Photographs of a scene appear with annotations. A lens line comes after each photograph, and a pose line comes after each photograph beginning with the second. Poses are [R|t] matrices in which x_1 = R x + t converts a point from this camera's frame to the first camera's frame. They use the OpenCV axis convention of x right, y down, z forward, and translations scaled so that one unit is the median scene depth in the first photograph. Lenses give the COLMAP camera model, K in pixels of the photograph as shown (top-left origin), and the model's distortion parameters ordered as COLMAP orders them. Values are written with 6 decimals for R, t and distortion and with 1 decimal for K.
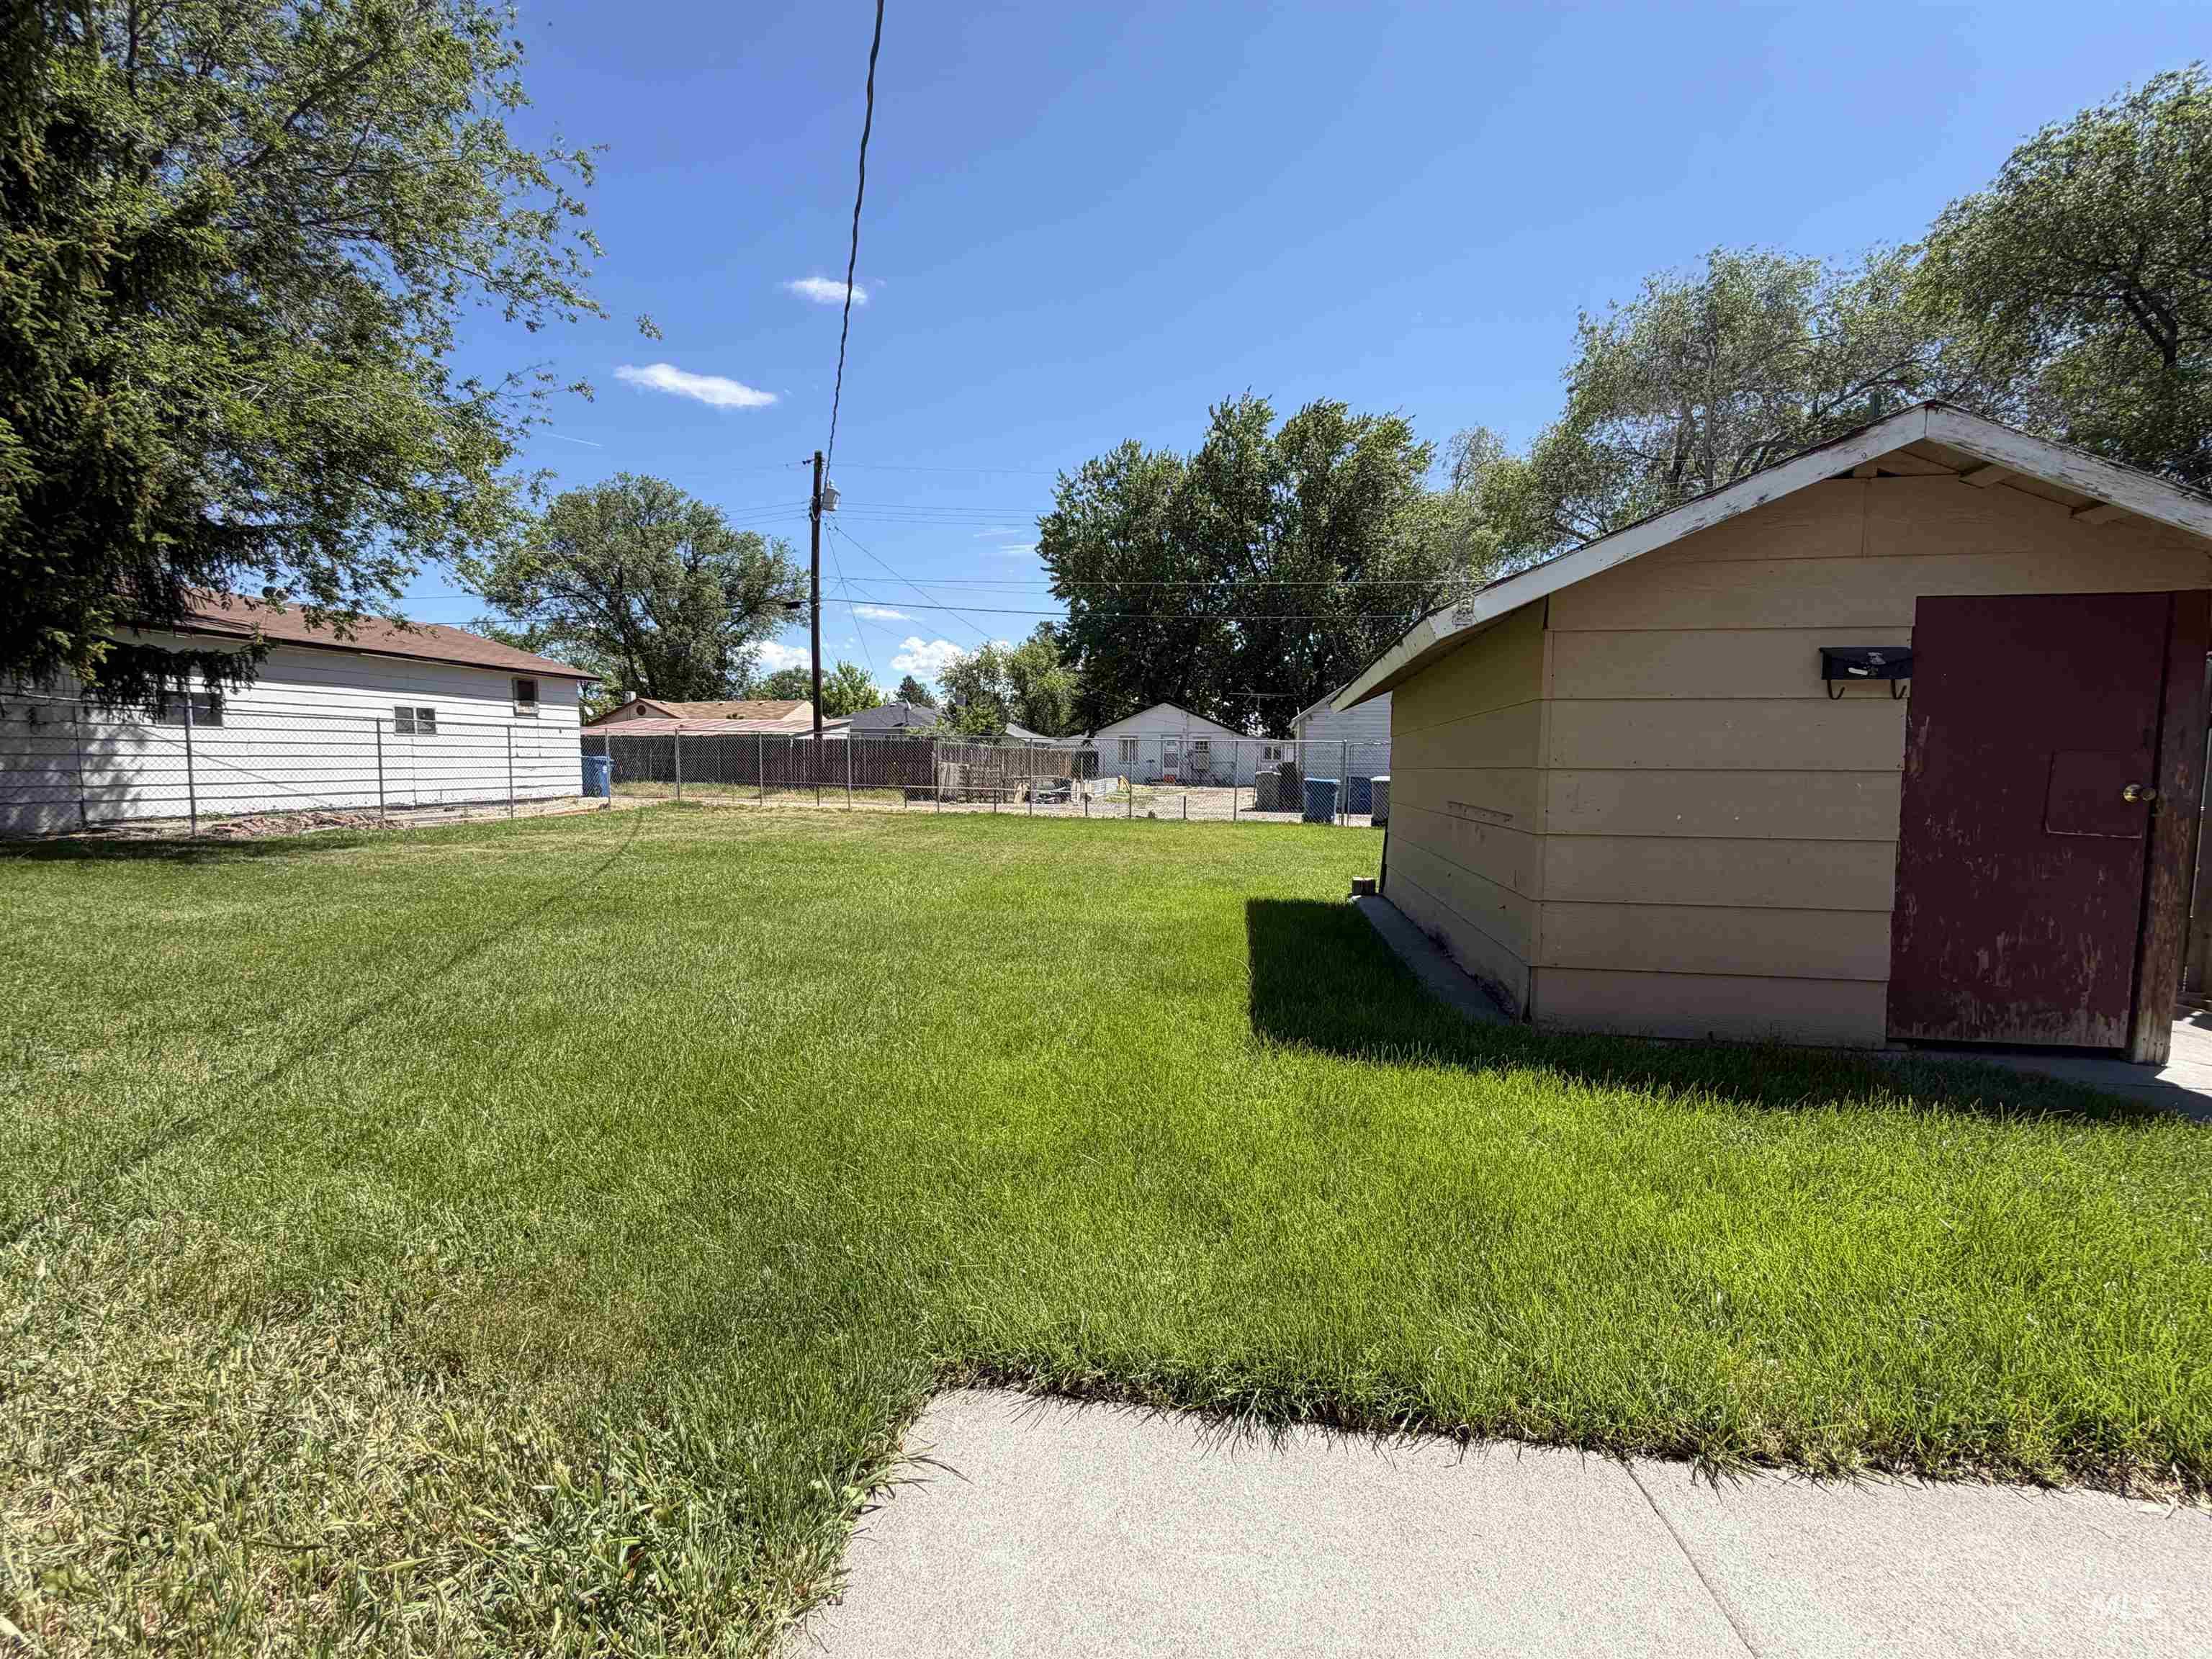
lens RADIAL K [[877.1, 0, 1101.4], [0, 877.1, 830.8], [0, 0, 1]] dist [-0.001573, -0.000881]
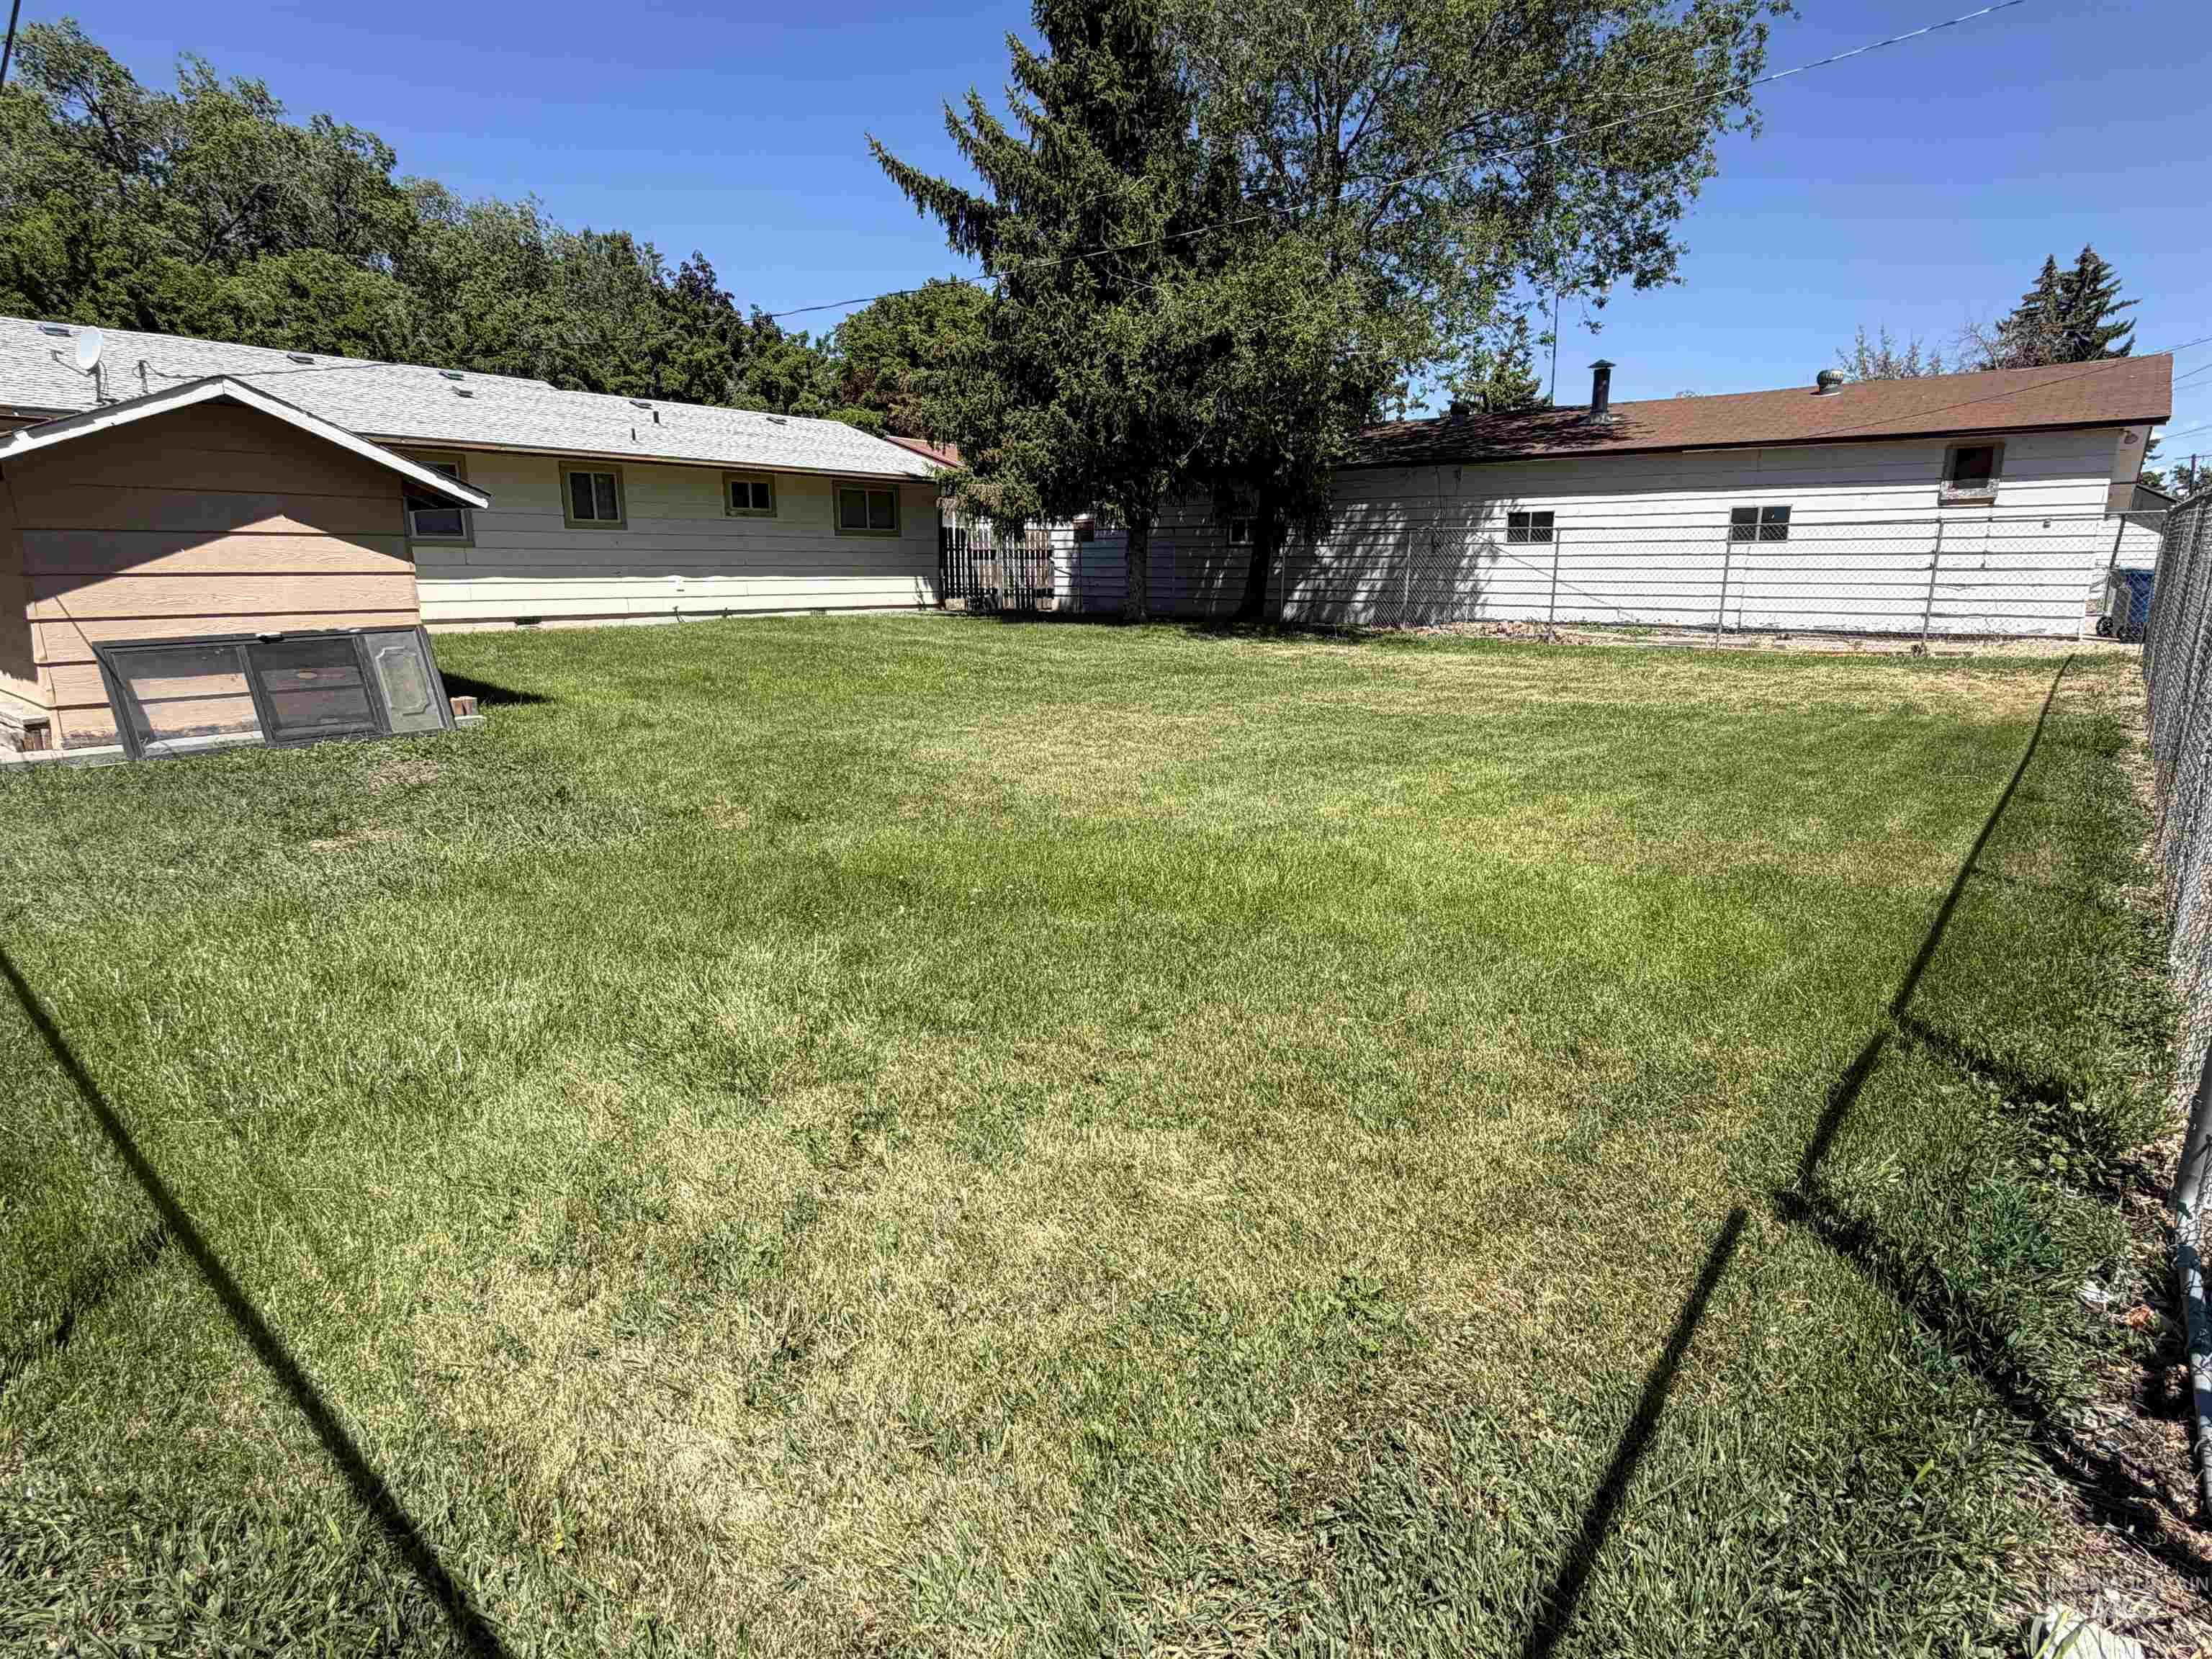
lens RADIAL K [[1139.2, 0, 1106.0], [0, 1139.2, 829.5], [0, 0, 1]] dist [0.003521, 0.000839]
pose [[-0.467748, 0.191682, -0.862827, 0.437678], [-0.076204, 0.963820, 0.255429, -0.070181], [0.880571, 0.185228, -0.436218, 0.903932]]
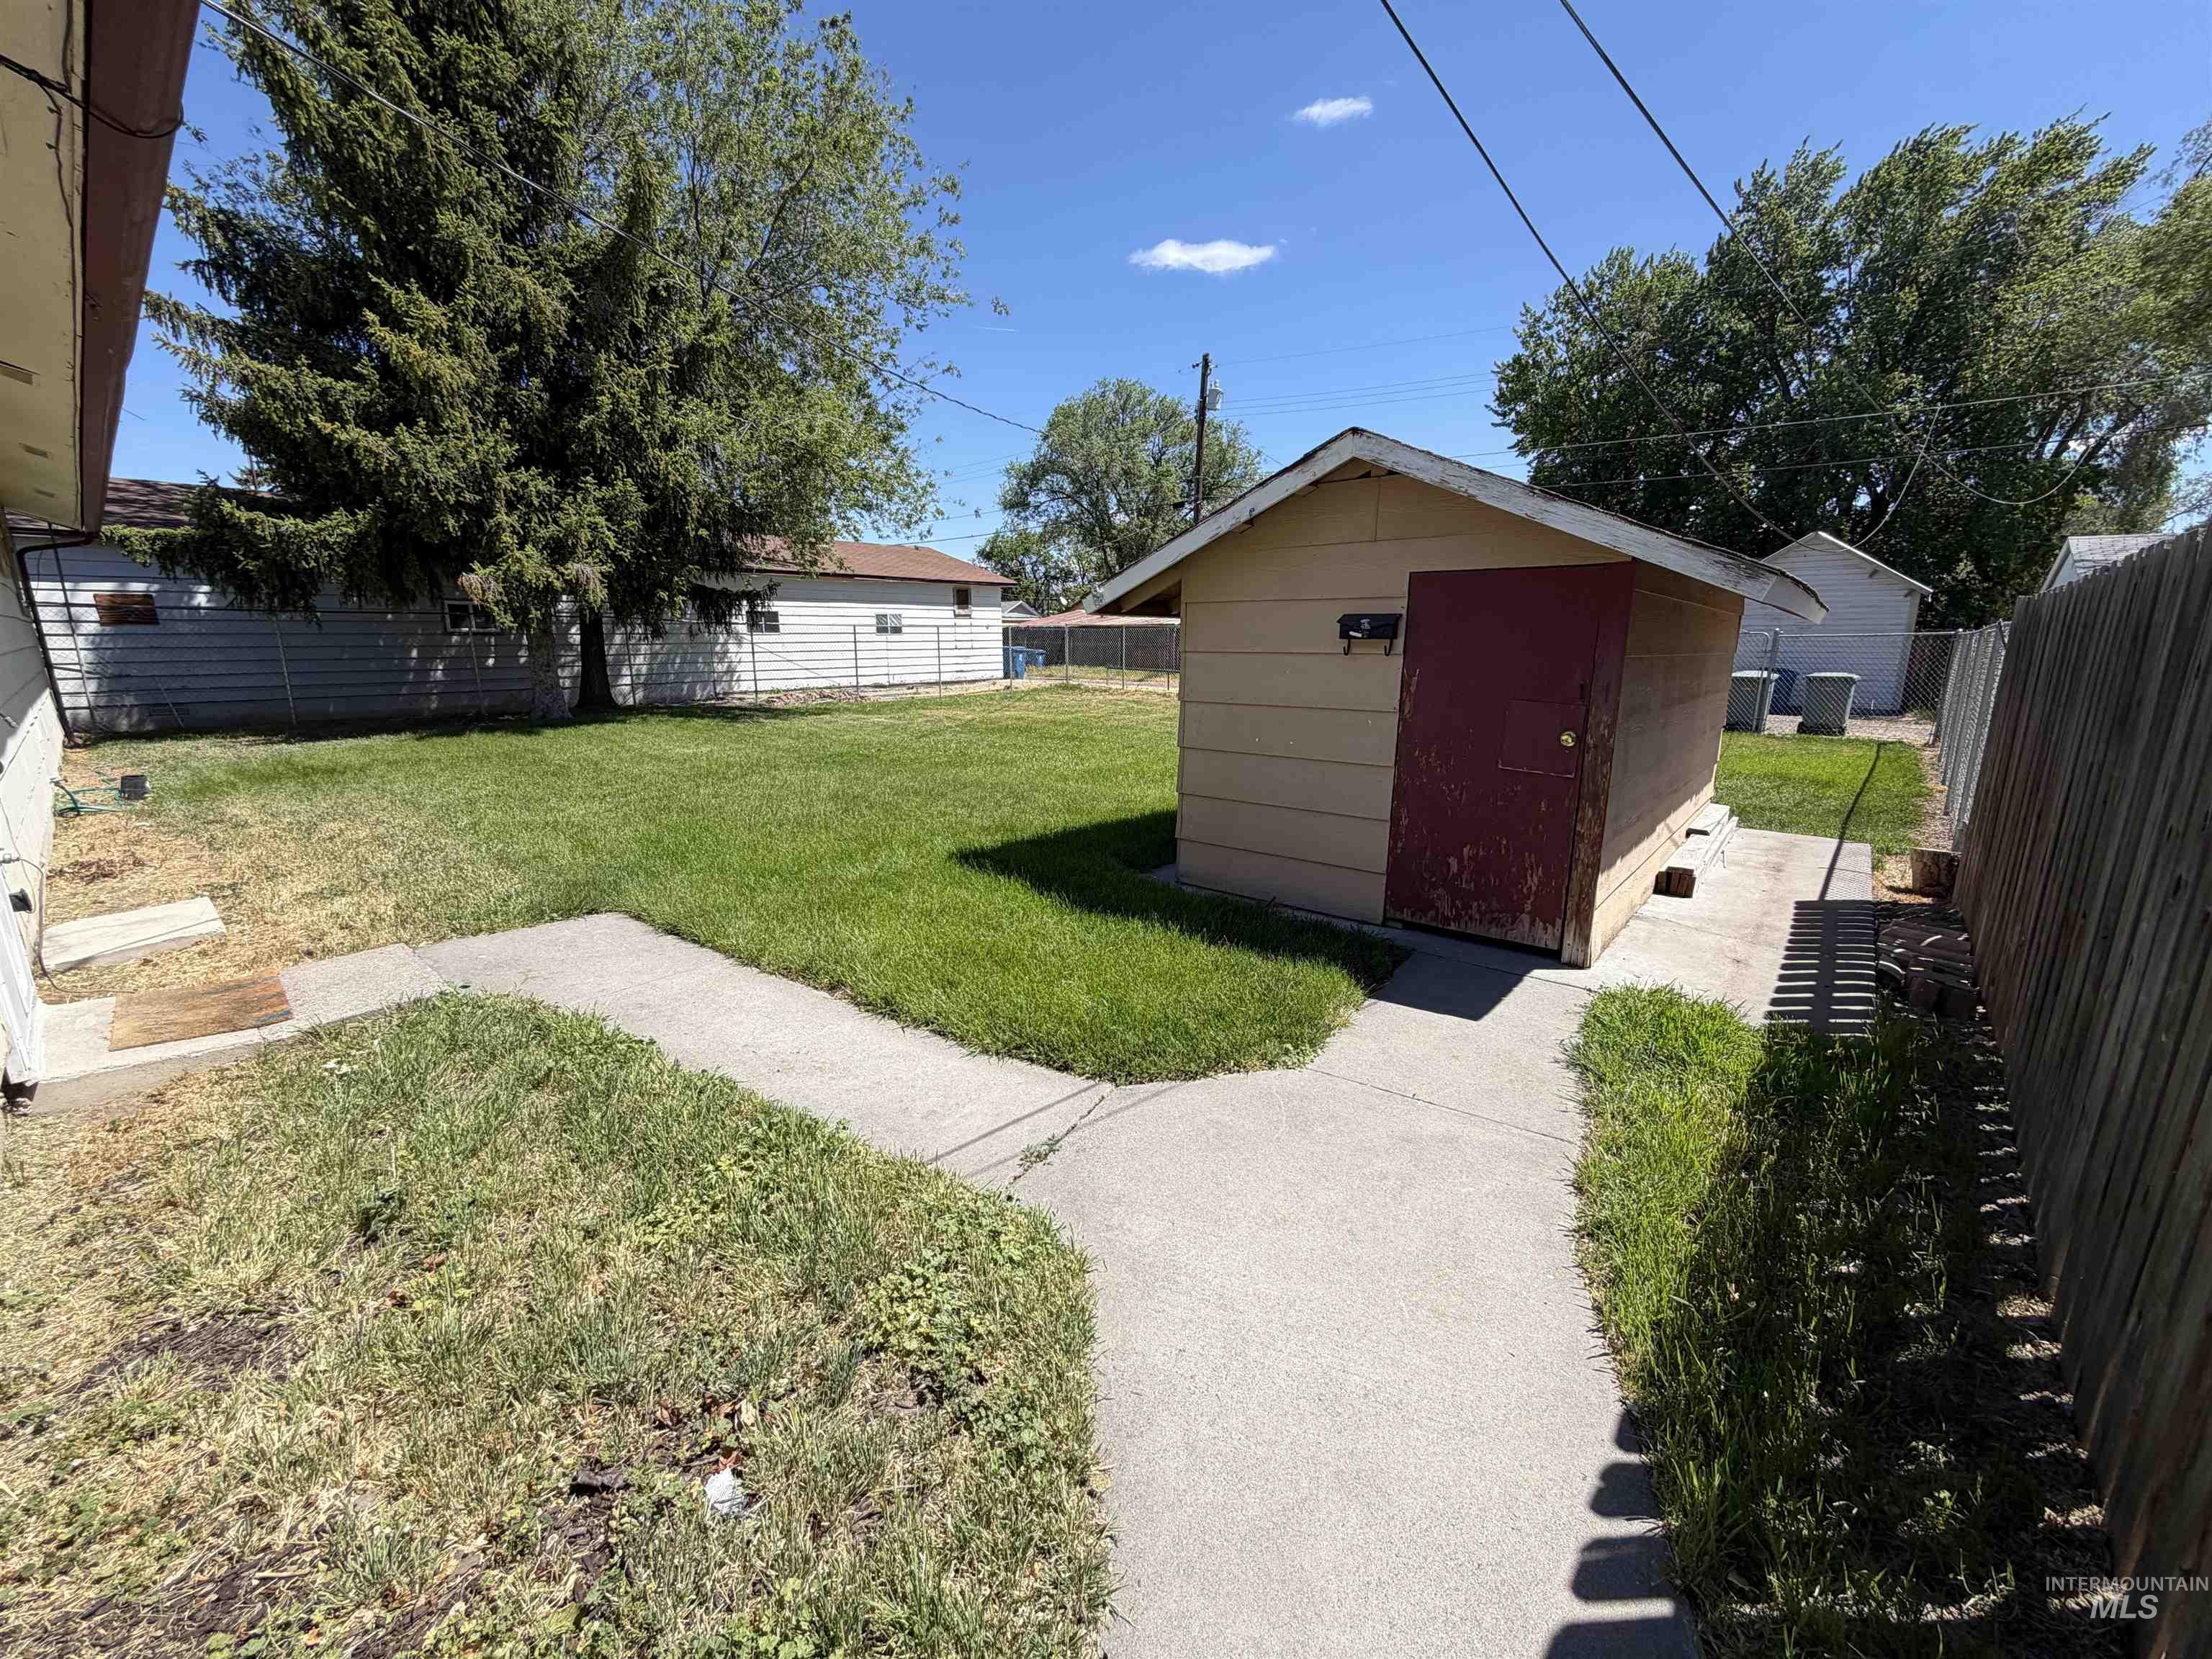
lens RADIAL K [[877.1, 0, 1101.4], [0, 877.1, 830.8], [0, 0, 1]] dist [-0.001573, -0.000881]
pose [[0.861225, 0.102211, -0.497840, 0.227747], [-0.032610, 0.988663, 0.146569, -0.013382], [0.507177, -0.109994, 0.854794, -0.062542]]
